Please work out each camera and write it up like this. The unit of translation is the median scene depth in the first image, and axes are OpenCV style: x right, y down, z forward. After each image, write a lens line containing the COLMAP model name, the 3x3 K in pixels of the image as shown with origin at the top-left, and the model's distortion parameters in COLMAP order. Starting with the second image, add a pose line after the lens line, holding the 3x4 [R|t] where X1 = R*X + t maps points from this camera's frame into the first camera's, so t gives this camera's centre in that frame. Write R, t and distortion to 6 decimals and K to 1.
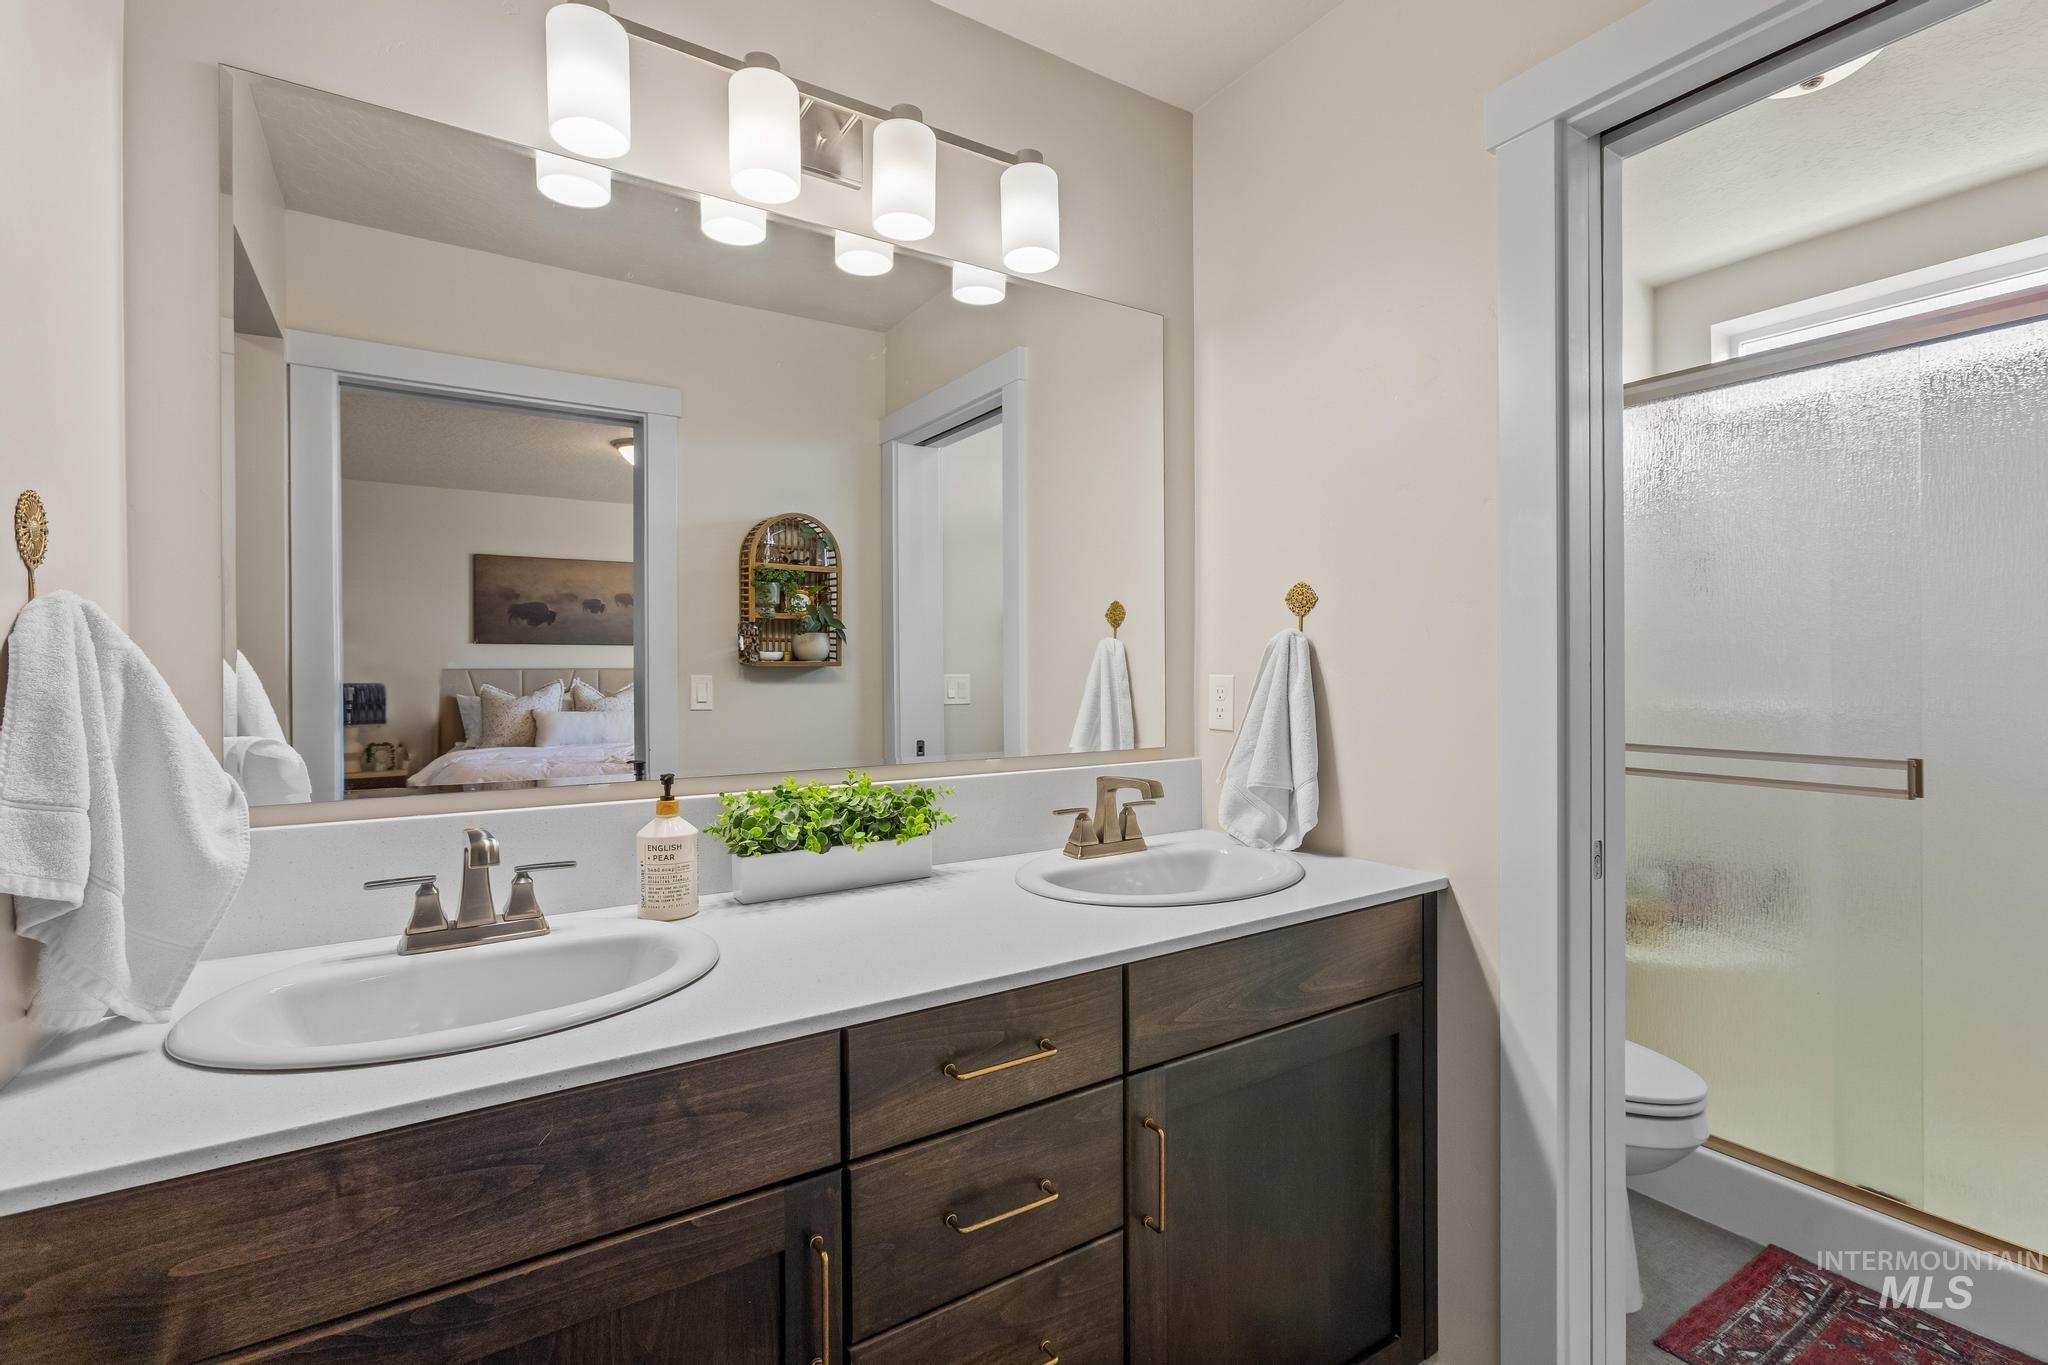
lens RADIAL K [[934.9, 0, 1013.2], [0, 934.9, 668.9], [0, 0, 1]] dist [-0.013525, 0.000452]
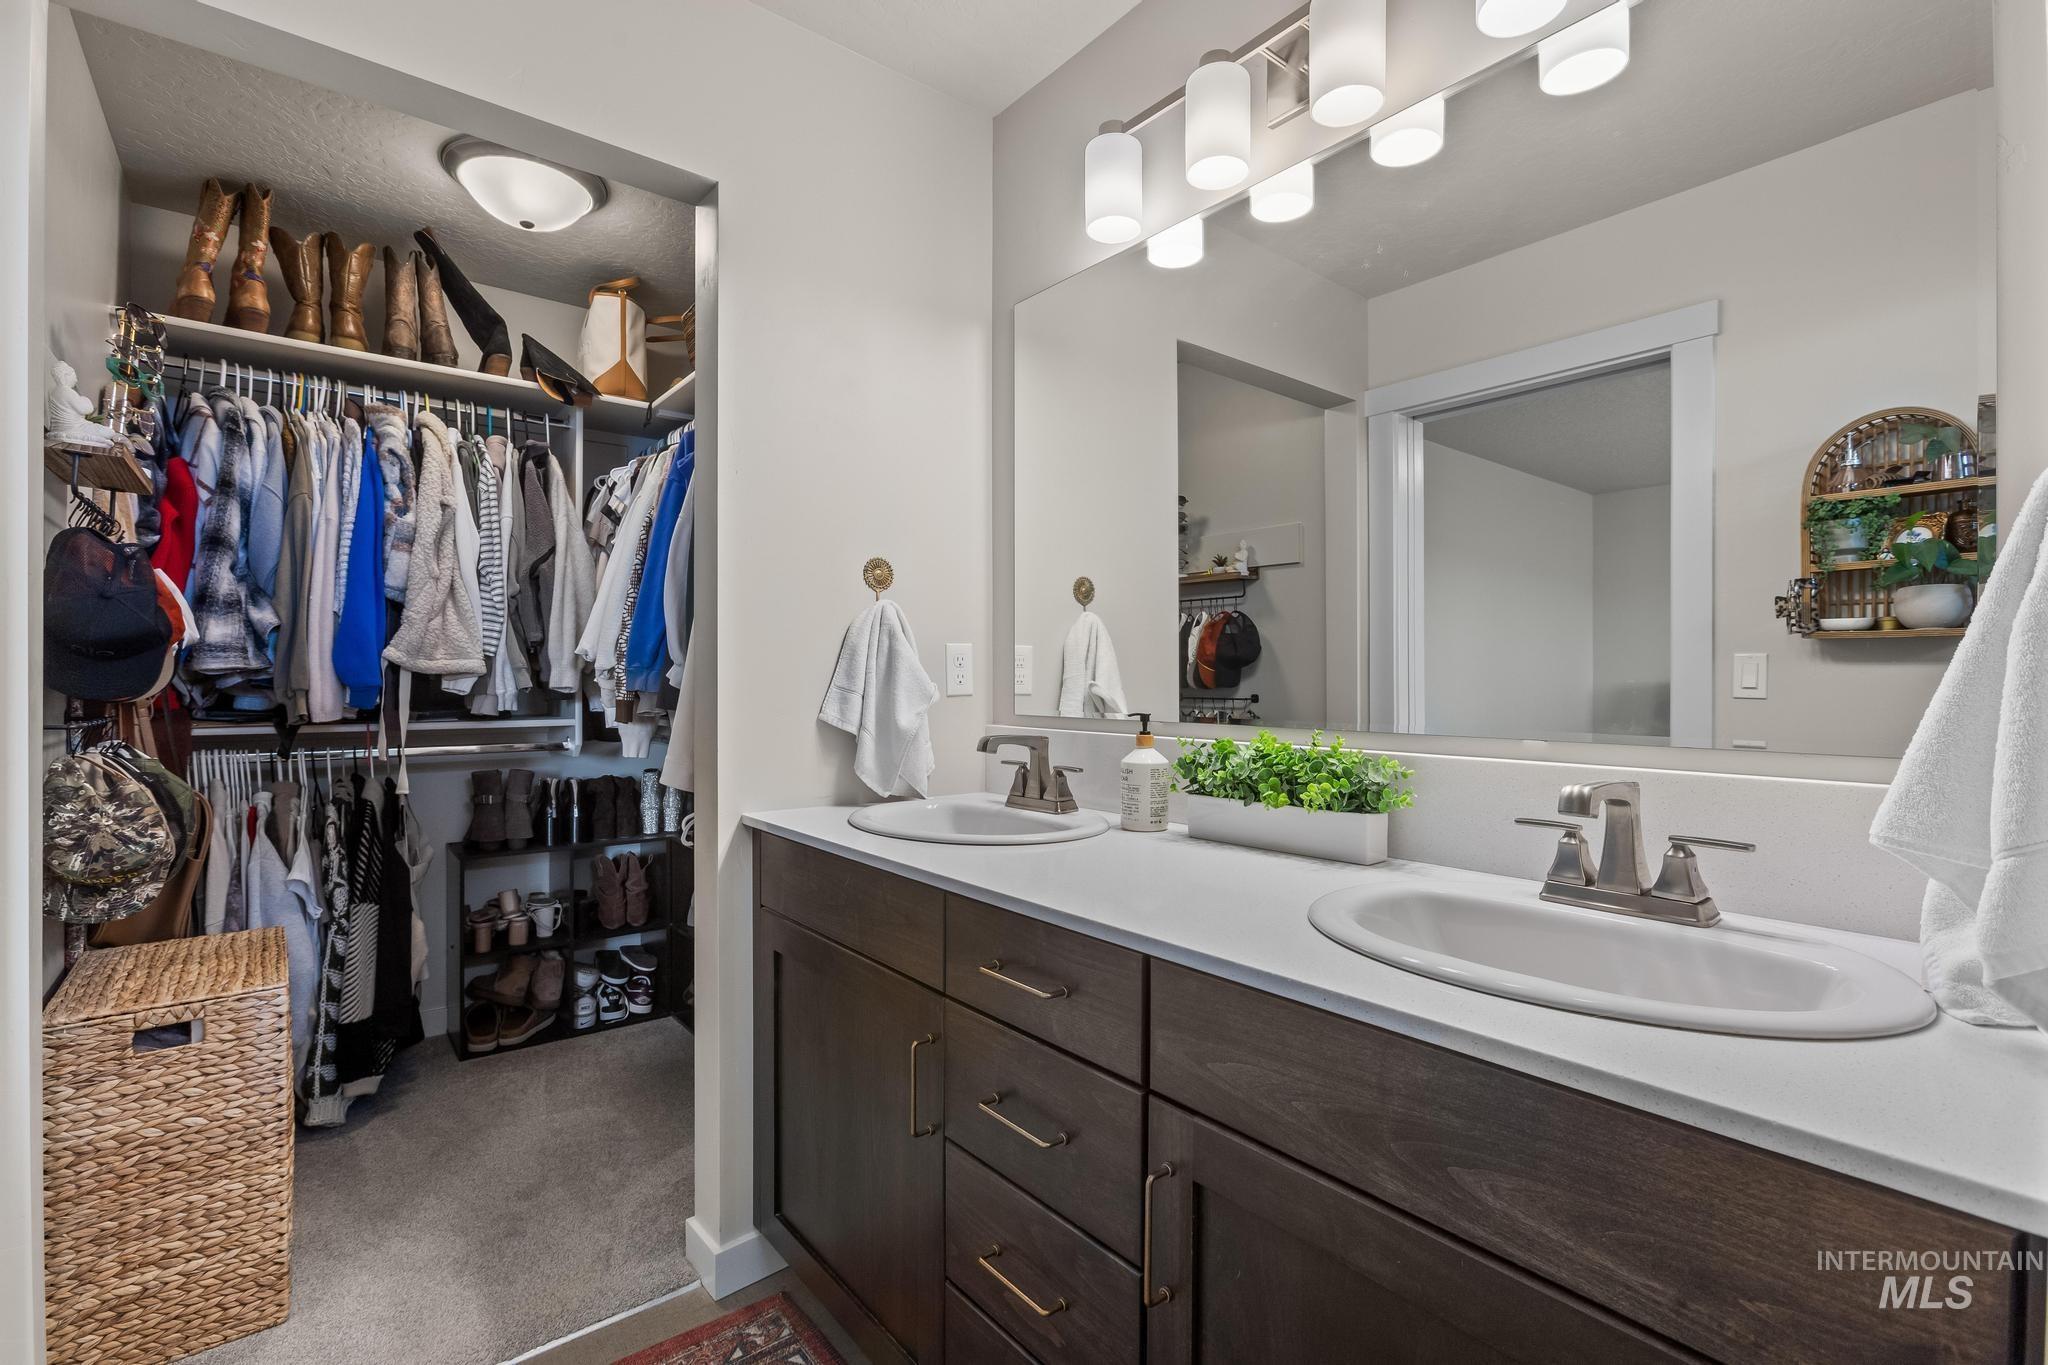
lens RADIAL K [[901.4, 0, 1002.6], [0, 901.4, 669.3], [0, 0, 1]] dist [-0.001431, 0.000880]
pose [[0.106756, -0.003661, -0.994279, 0.637662], [-0.006969, 0.999966, -0.004430, 0.049956], [0.994261, 0.007402, 0.106727, 0.559785]]
